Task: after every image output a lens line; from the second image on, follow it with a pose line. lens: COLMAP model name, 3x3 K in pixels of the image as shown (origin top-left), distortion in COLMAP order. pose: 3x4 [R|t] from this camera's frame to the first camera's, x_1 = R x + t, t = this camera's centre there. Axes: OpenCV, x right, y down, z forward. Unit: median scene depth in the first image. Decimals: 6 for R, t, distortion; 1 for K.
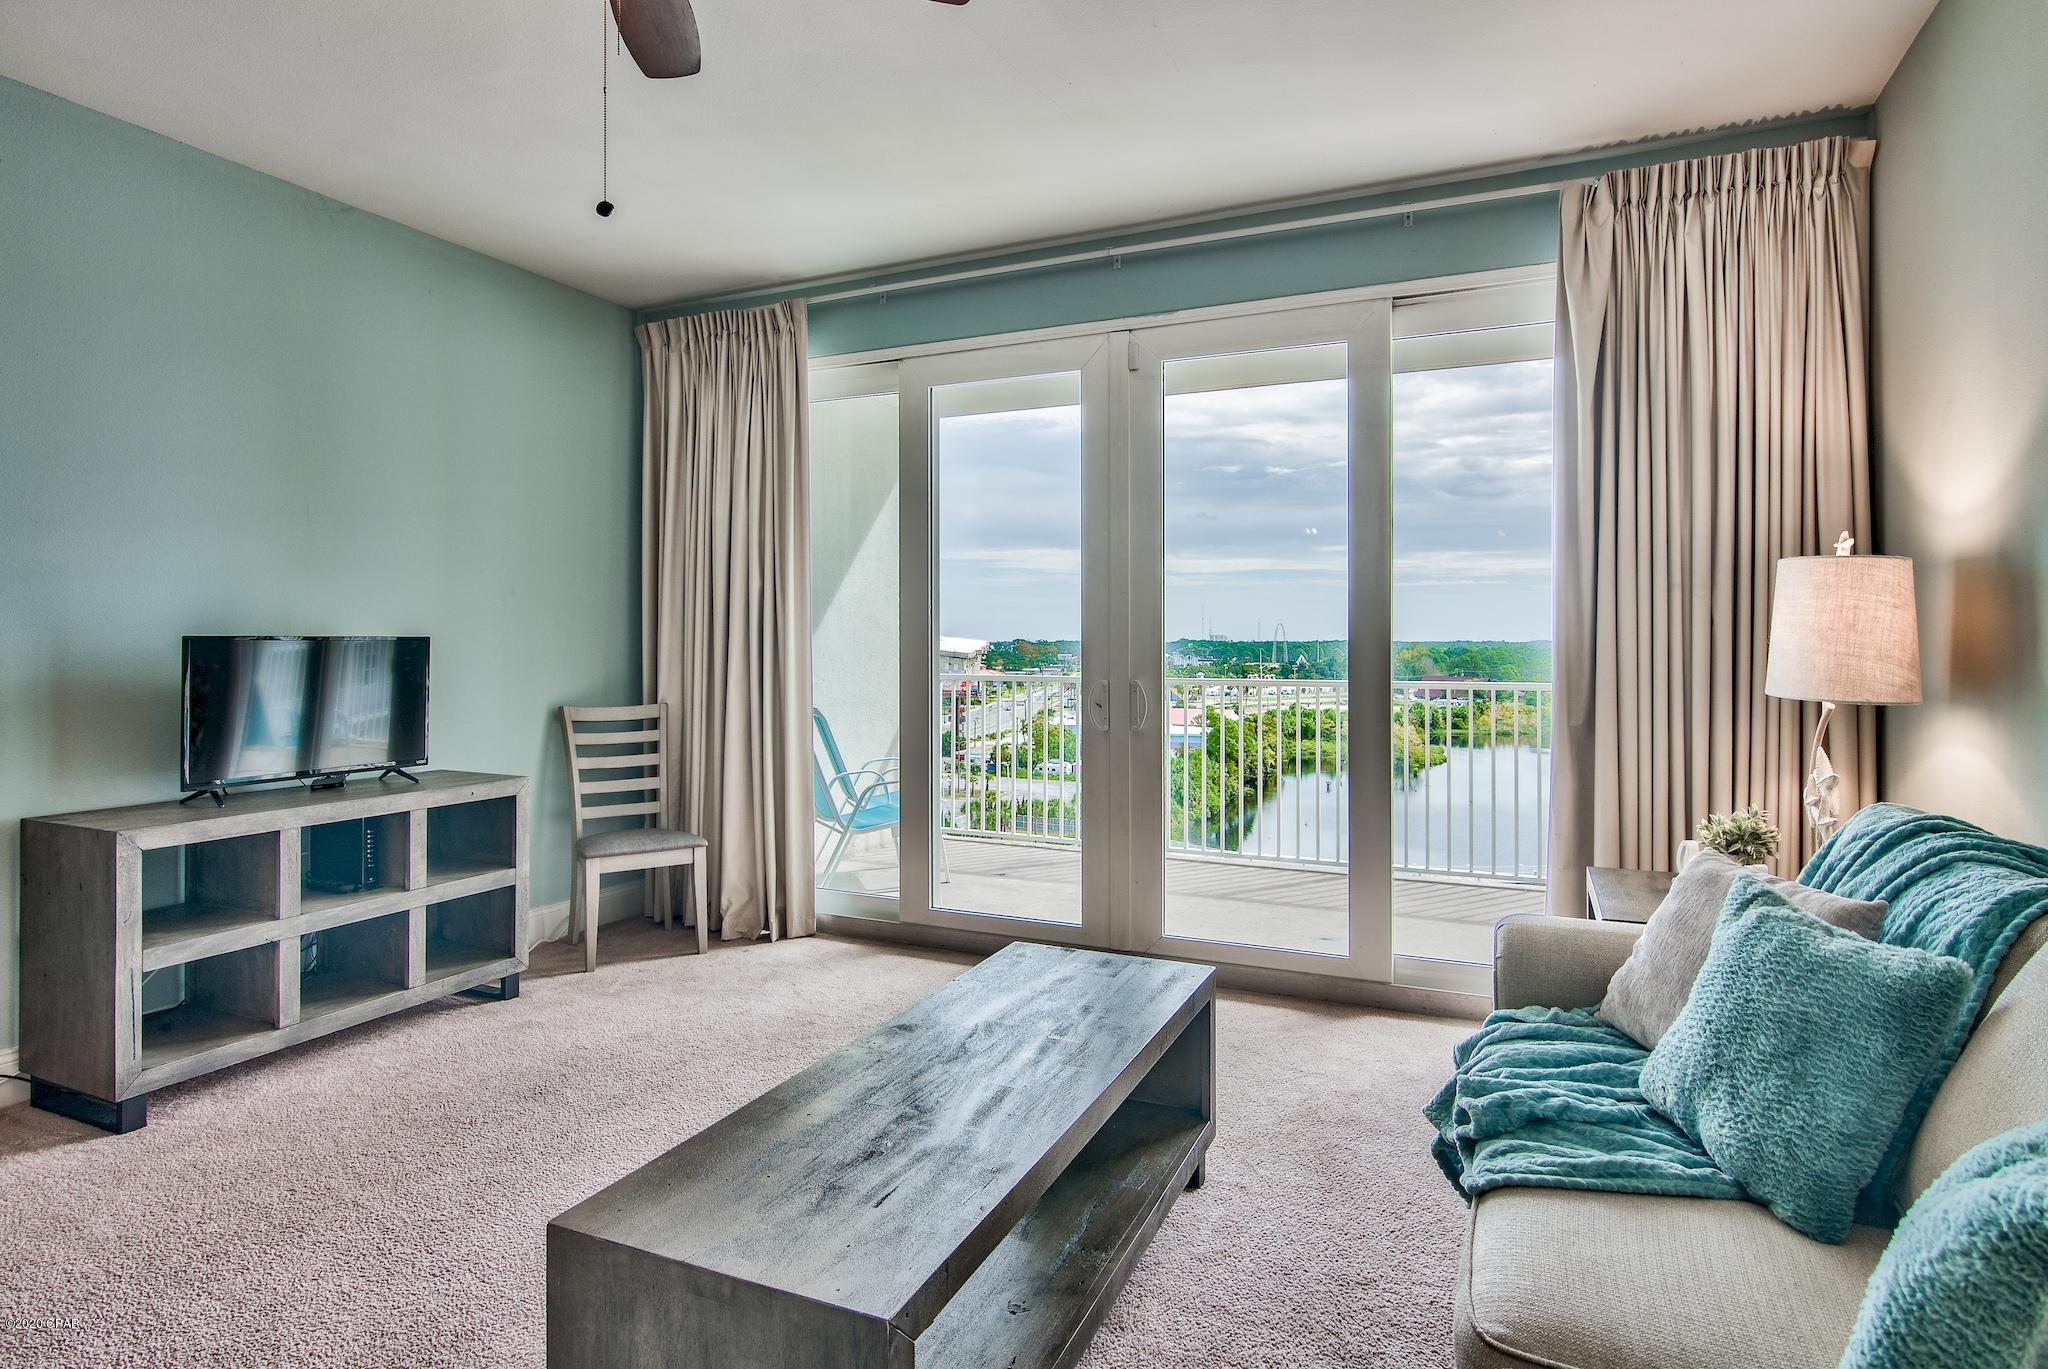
lens RADIAL K [[1083.4, 0, 1025.5], [0, 1083.4, 637.7], [0, 0, 1]] dist [-0.002831, -0.000555]
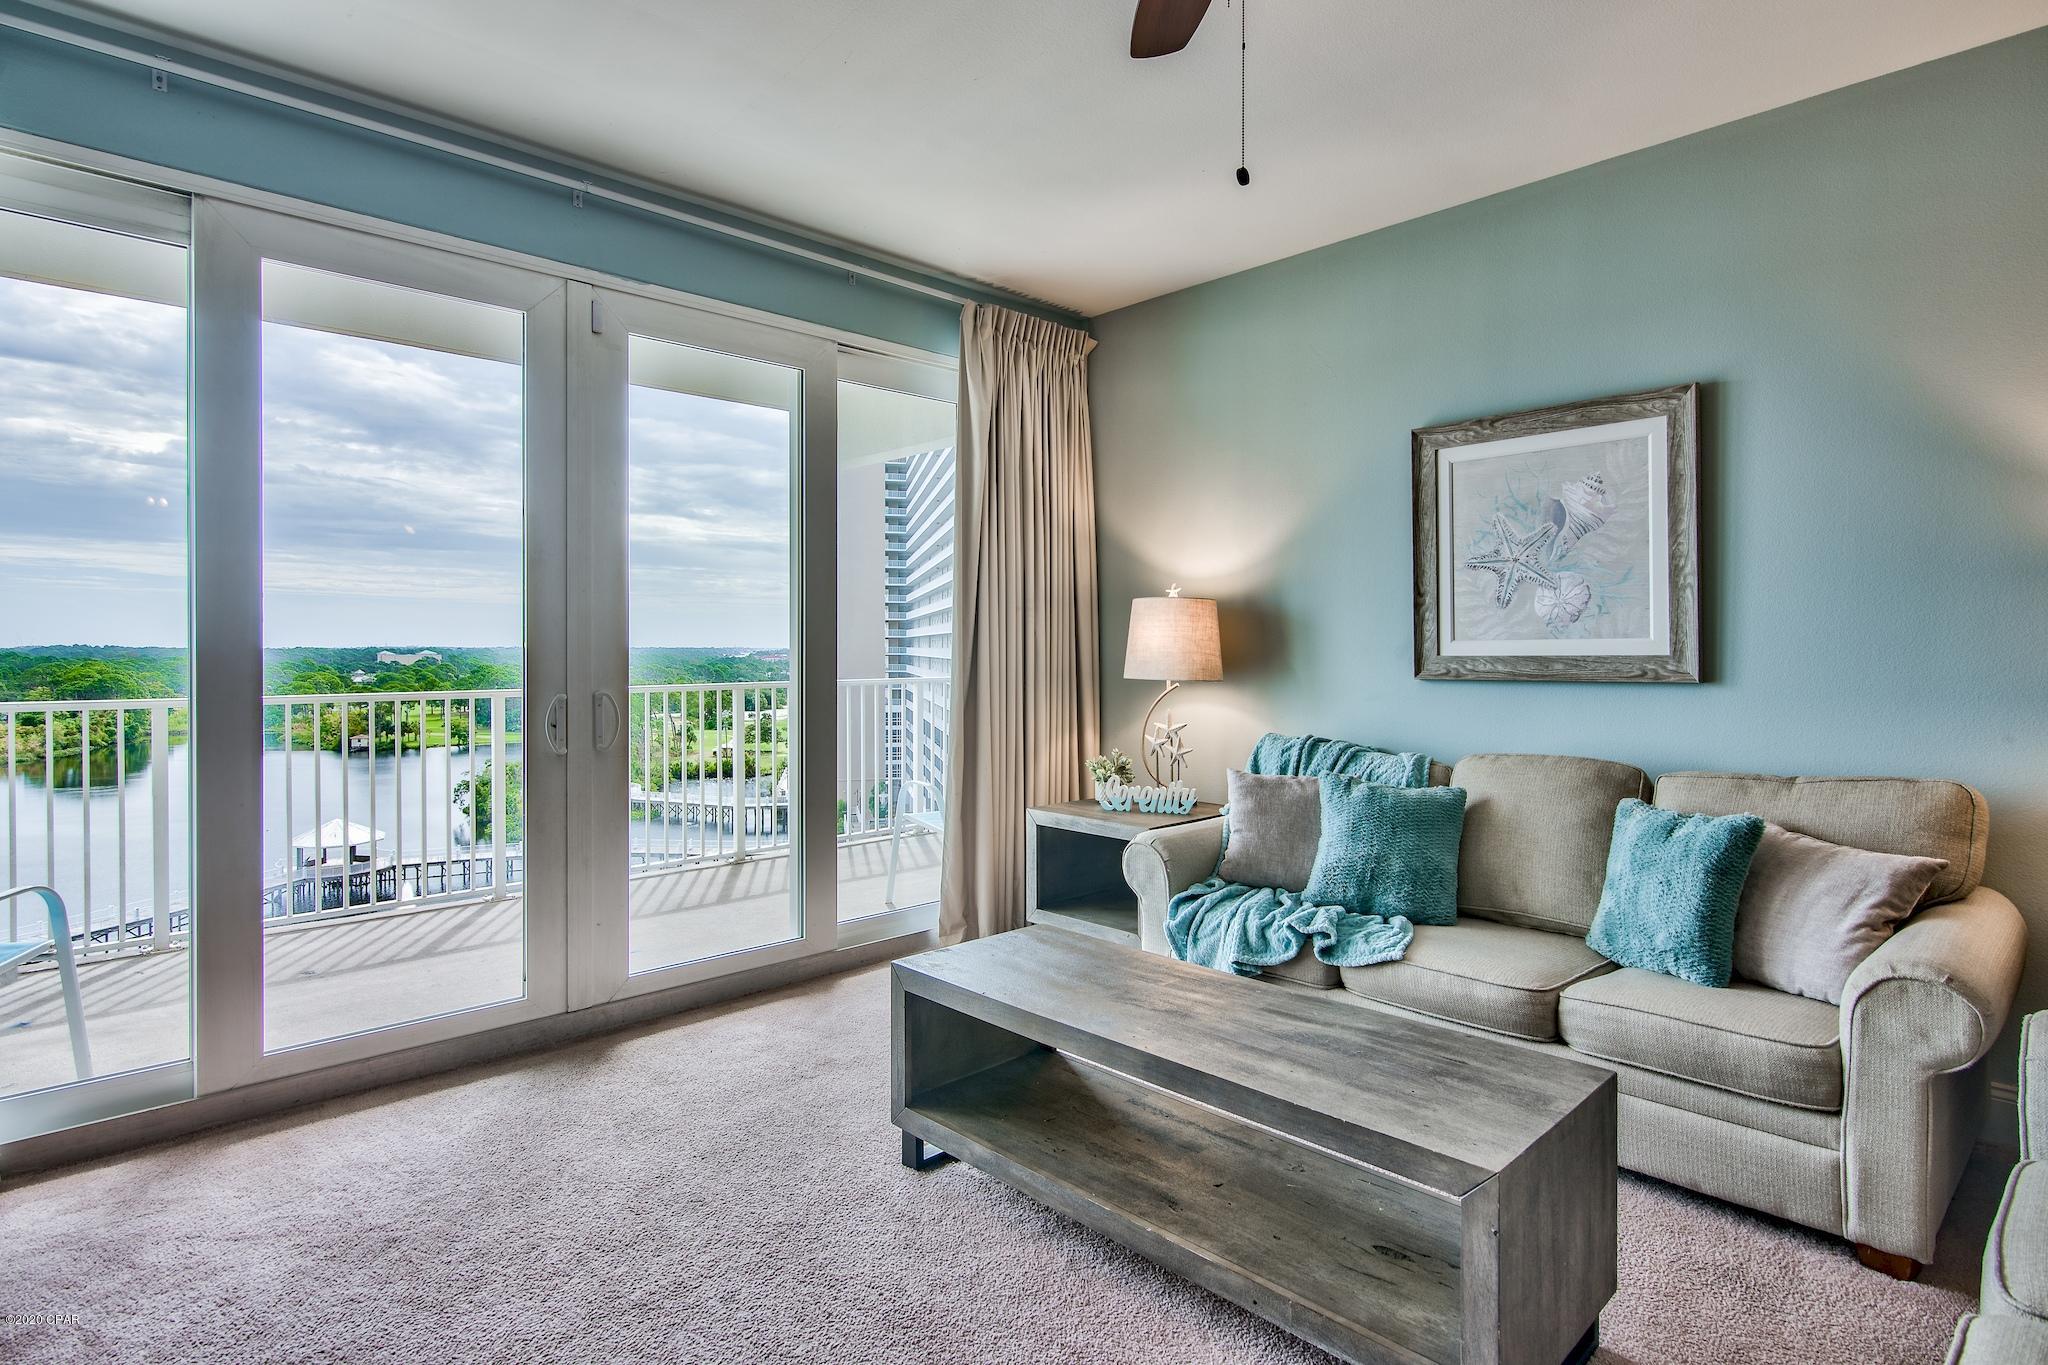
lens RADIAL K [[1072.7, 0, 1029.6], [0, 1072.7, 652.7], [0, 0, 1]] dist [-0.001107, -0.000324]
pose [[0.369415, -0.005297, 0.929249, -0.595611], [-0.002869, 0.999972, 0.006841, 0.001113], [-0.929260, -0.005193, 0.369390, 0.380518]]
